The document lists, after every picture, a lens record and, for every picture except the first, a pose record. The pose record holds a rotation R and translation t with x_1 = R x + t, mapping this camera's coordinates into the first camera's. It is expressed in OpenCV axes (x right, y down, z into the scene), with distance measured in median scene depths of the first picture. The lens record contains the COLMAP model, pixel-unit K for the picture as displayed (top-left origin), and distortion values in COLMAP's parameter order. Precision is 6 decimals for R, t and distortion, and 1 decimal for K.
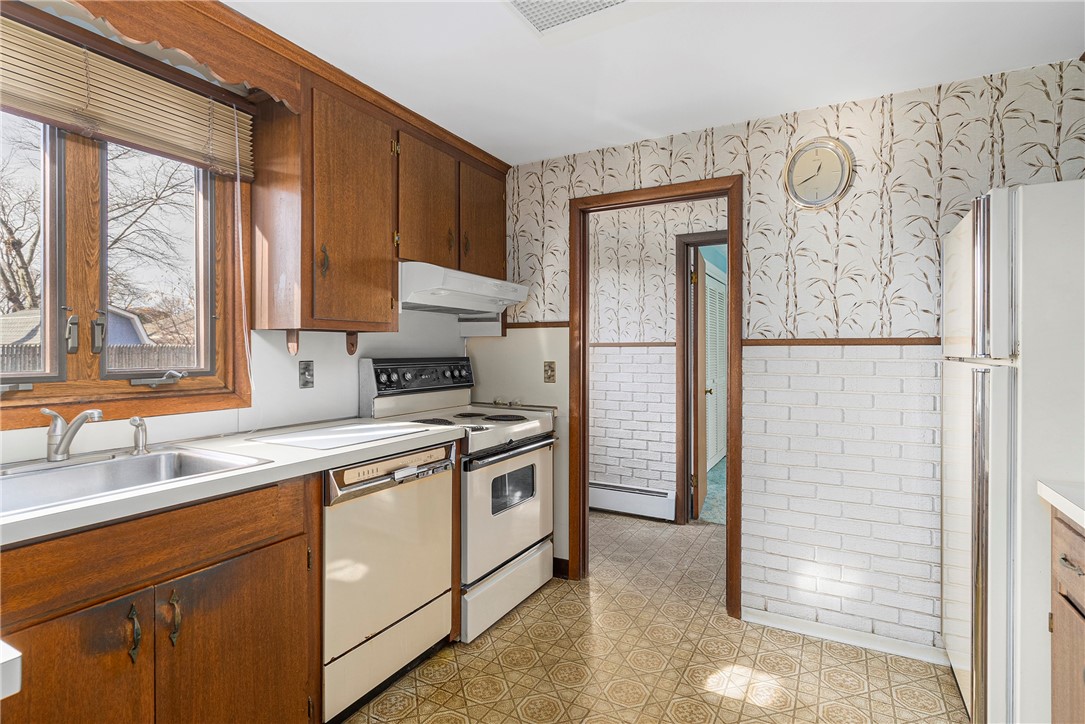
lens RADIAL K [[542.1, 0, 545.3], [0, 542.1, 347.8], [0, 0, 1]] dist [0.000023, 0.000006]
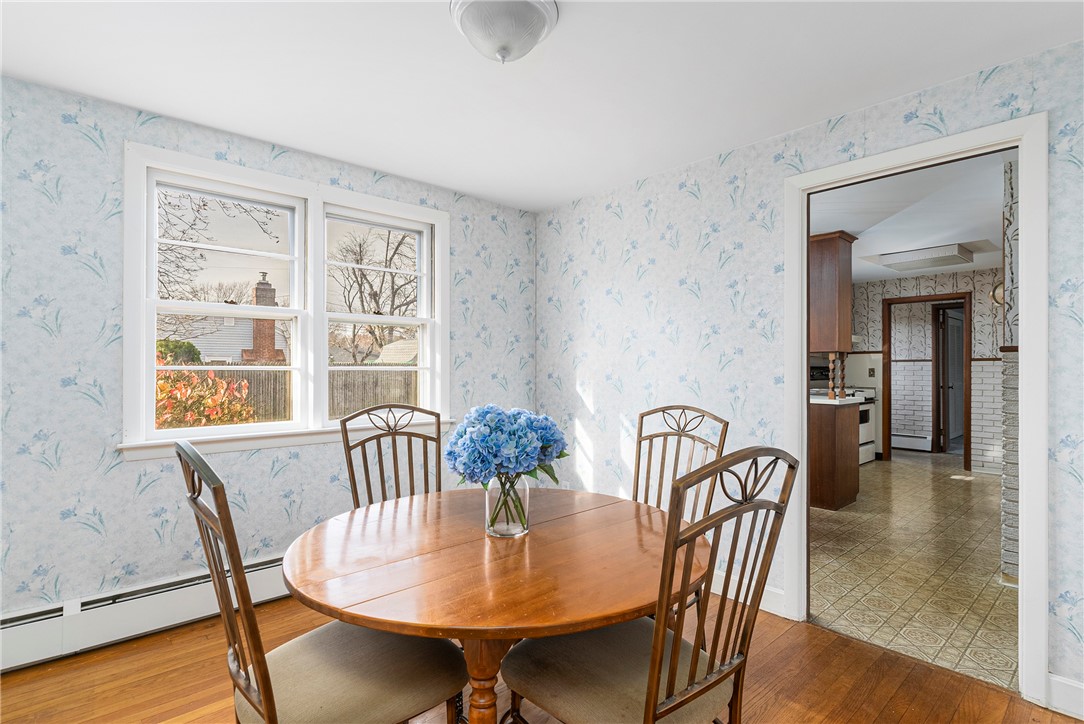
lens RADIAL K [[531.5, 0, 542.0], [0, 531.5, 362.0], [0, 0, 1]] dist [0.002674, 0.000210]
pose [[0.941575, -0.002339, -0.336794, -0.564873], [0.000440, 0.999984, -0.005713, 0.011981], [0.336802, 0.005231, 0.941561, -1.657537]]
